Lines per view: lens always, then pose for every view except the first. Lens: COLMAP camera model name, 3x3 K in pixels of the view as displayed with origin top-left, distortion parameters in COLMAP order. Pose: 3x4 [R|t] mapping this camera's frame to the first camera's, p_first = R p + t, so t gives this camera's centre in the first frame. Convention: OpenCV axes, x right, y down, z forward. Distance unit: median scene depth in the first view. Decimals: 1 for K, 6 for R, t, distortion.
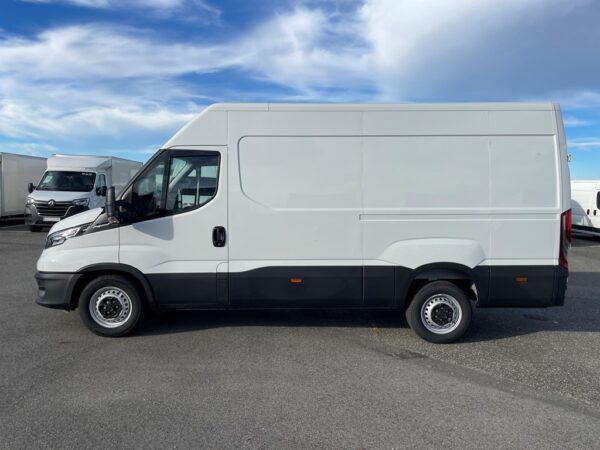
lens RADIAL K [[458.5, 0, 301.0], [0, 458.5, 232.6], [0, 0, 1]] dist [0.051623, -0.070961]
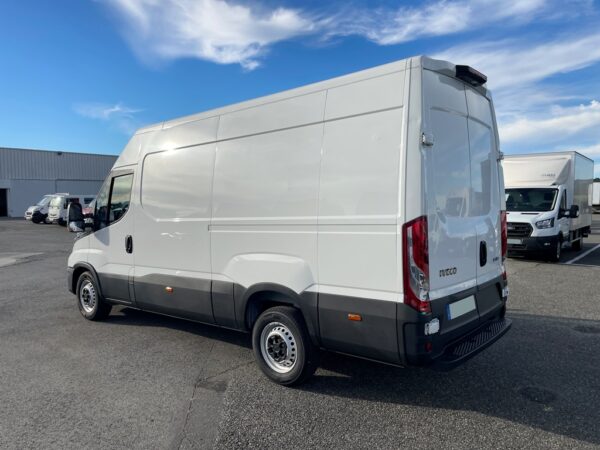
lens RADIAL K [[461.2, 0, 324.4], [0, 461.2, 227.9], [0, 0, 1]] dist [0.107285, -0.125346]
pose [[0.755251, 0.004319, -0.655422, 0.902757], [-0.031561, 0.999058, -0.029786, -0.012444], [0.654676, 0.043181, 0.754676, 0.424102]]
